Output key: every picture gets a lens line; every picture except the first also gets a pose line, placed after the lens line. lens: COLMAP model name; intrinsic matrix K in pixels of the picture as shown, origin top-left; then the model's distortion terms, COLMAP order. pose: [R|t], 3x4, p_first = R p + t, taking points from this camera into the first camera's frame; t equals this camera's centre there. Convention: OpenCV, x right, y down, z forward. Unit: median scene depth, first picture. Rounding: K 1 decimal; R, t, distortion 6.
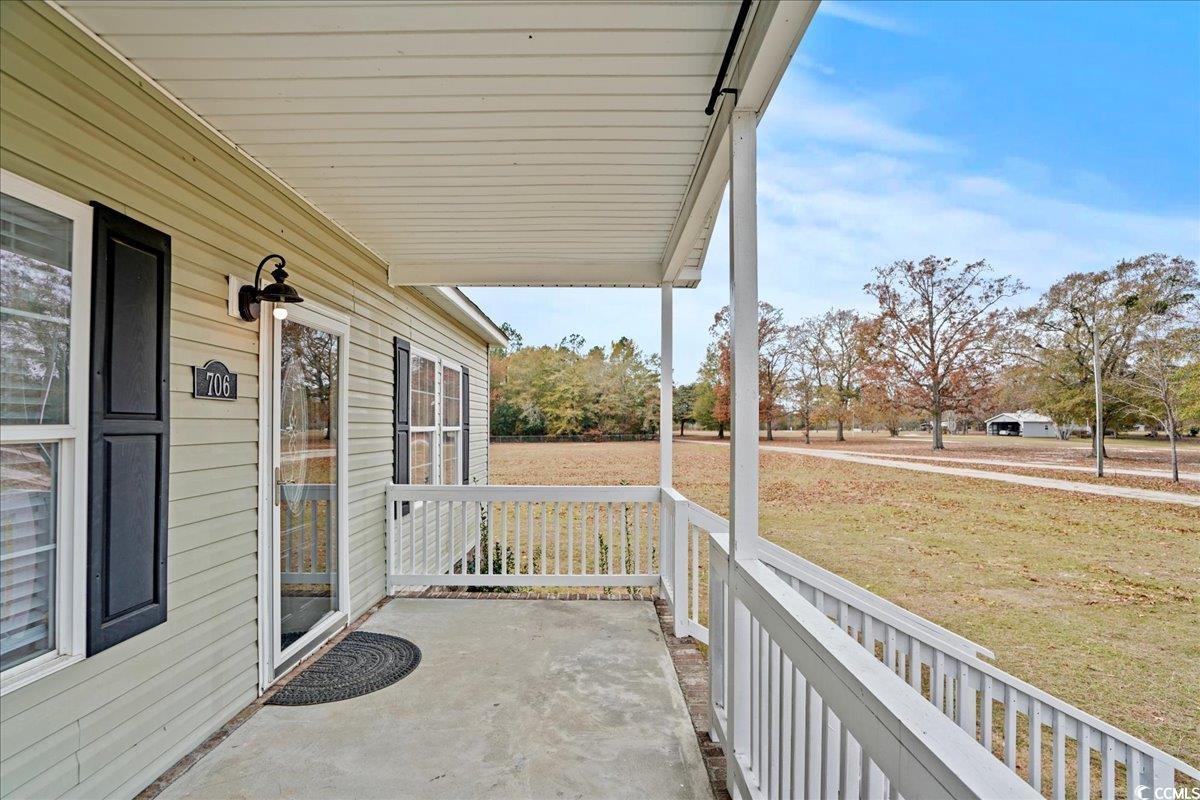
lens RADIAL K [[602.5, 0, 606.2], [0, 602.5, 414.4], [0, 0, 1]] dist [-0.050557, 0.025107]
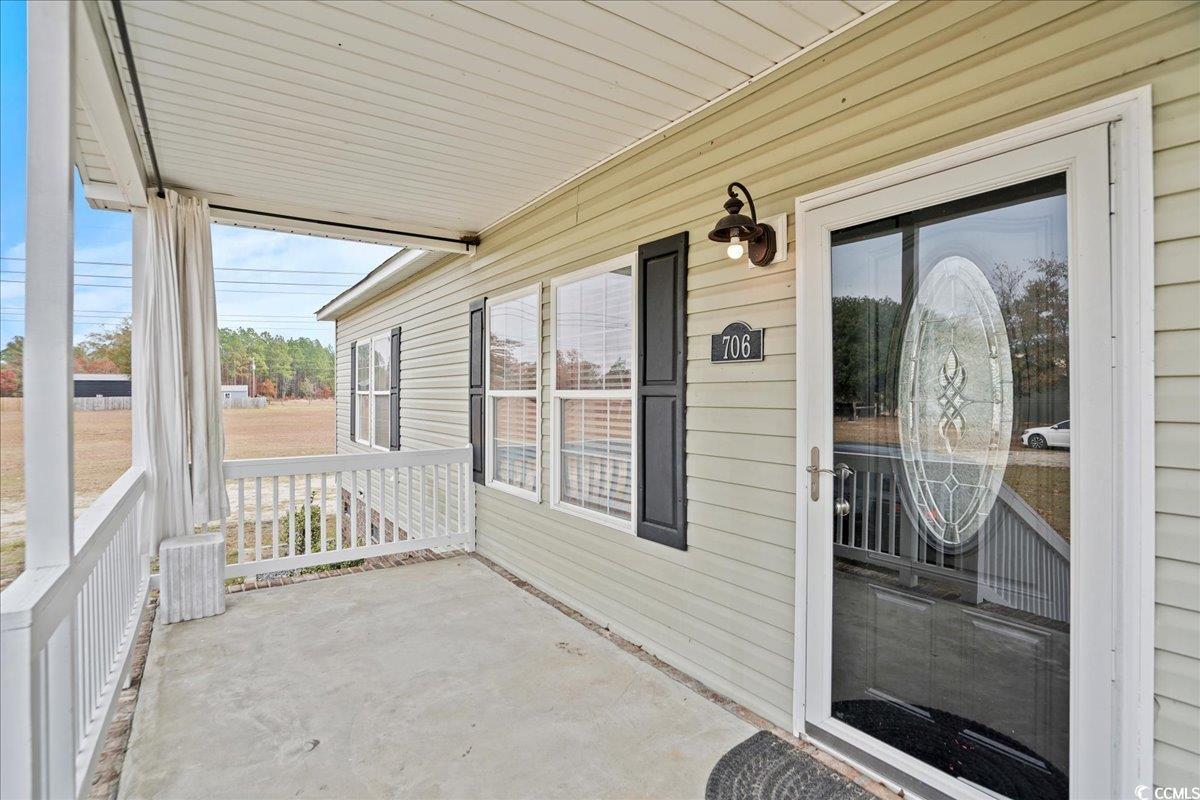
lens RADIAL K [[575.8, 0, 603.6], [0, 575.8, 397.7], [0, 0, 1]] dist [-0.000584, 0.000004]
pose [[-0.822701, 0.008629, -0.568408, 0.058113], [0.014749, 0.999872, -0.006169, 0.037398], [0.568282, -0.013459, -0.822724, 1.733719]]
